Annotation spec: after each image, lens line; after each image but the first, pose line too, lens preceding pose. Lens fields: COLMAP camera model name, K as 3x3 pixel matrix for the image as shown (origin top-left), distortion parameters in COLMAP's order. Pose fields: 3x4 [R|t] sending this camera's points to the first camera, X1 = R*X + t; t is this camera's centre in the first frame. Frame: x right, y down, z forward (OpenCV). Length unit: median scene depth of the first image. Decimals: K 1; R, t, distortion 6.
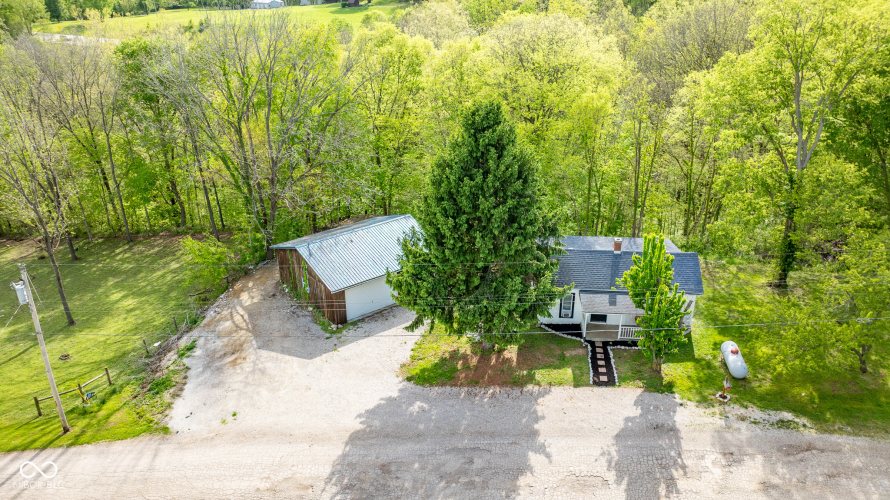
lens RADIAL K [[624.5, 0, 447.5], [0, 624.5, 249.2], [0, 0, 1]] dist [-0.034983, 0.025416]
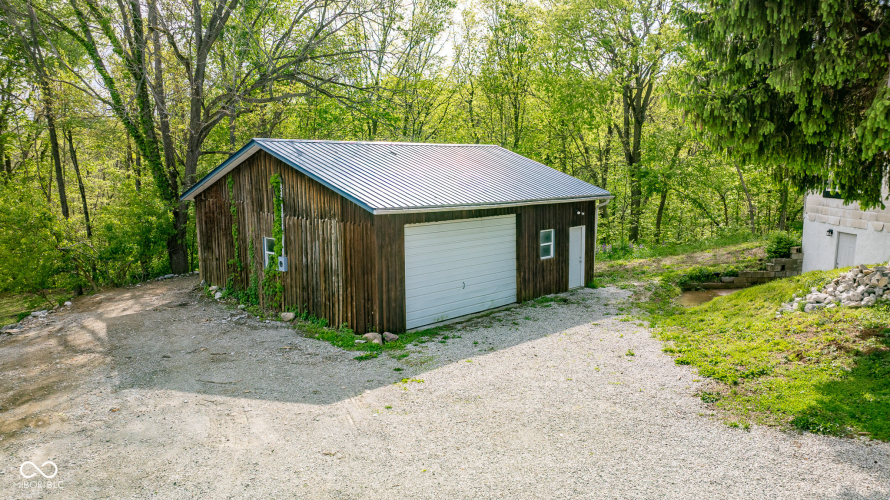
lens RADIAL K [[624.5, 0, 448.3], [0, 624.5, 252.3], [0, 0, 1]] dist [-0.034983, 0.025416]
pose [[0.991867, -0.016910, 0.126150, -0.230831], [0.052076, 0.958294, -0.281000, 0.220047], [-0.116137, 0.285284, 0.951381, 0.854033]]
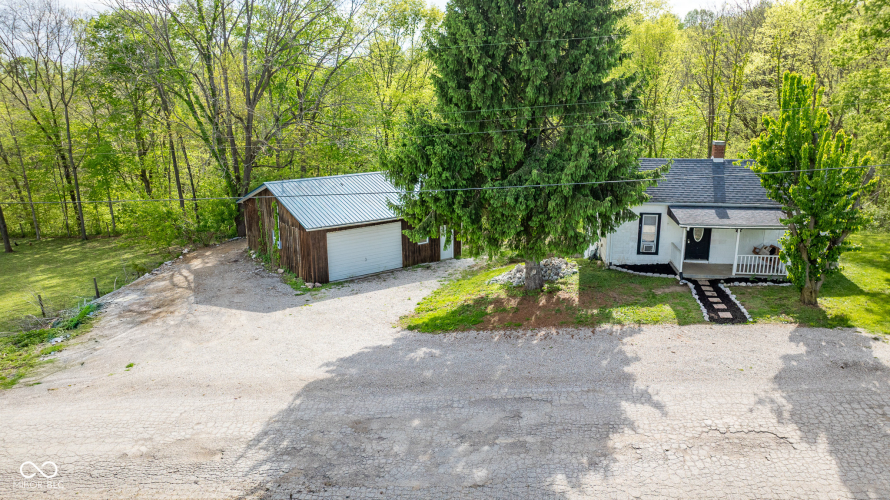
lens RADIAL K [[624.5, 0, 447.4], [0, 624.5, 251.7], [0, 0, 1]] dist [-0.034983, 0.025416]
pose [[0.999568, 0.009123, -0.027956, -0.008007], [-0.013701, 0.985652, -0.168234, 0.256687], [0.026020, 0.168544, 0.985351, 0.381544]]
